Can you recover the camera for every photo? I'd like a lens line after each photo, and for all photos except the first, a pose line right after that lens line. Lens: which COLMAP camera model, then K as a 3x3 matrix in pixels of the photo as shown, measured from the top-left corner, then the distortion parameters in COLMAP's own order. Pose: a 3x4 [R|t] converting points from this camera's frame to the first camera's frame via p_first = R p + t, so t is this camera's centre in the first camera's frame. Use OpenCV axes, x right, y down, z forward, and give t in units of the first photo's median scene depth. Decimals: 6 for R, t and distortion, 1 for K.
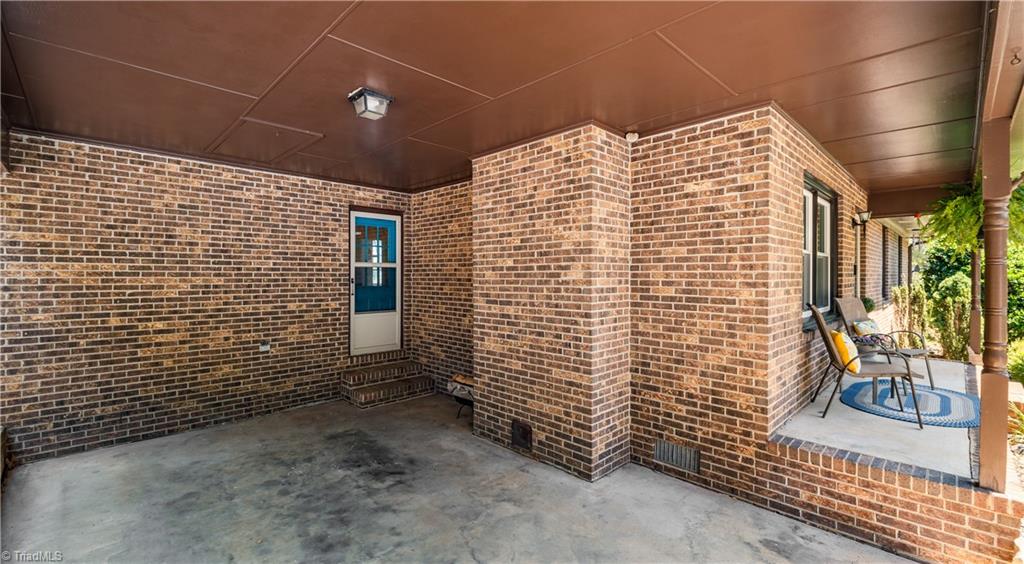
lens RADIAL K [[439.7, 0, 512.0], [0, 439.7, 282.0], [0, 0, 1]] dist [0.000180, -0.000147]
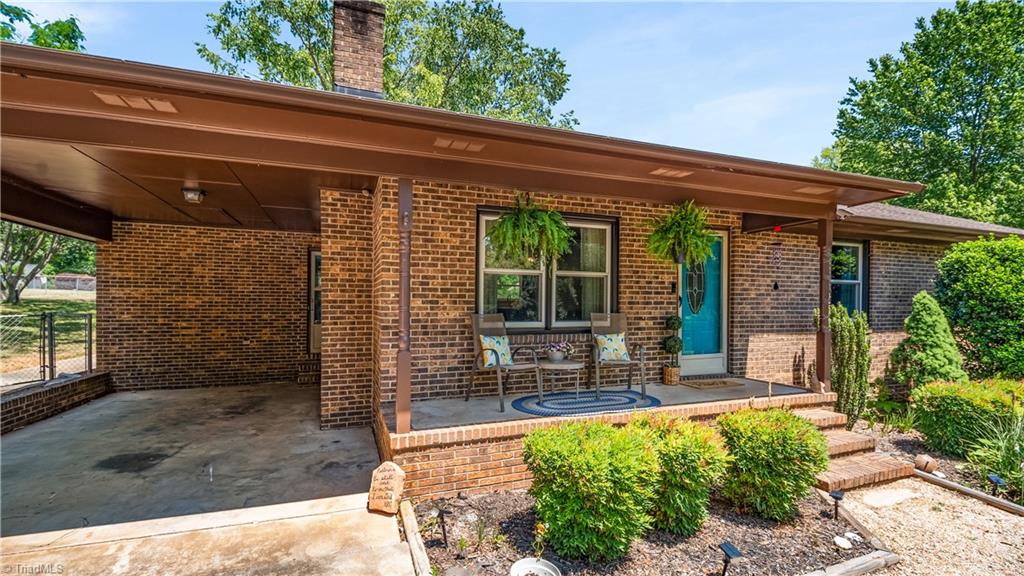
lens RADIAL K [[452.7, 0, 512.9], [0, 452.7, 313.7], [0, 0, 1]] dist [0.000719, 0.000091]
pose [[0.916805, 0.009396, -0.399224, 1.277074], [-0.009284, 0.999954, 0.002213, 0.048374], [0.399226, 0.001678, 0.916851, -0.134139]]
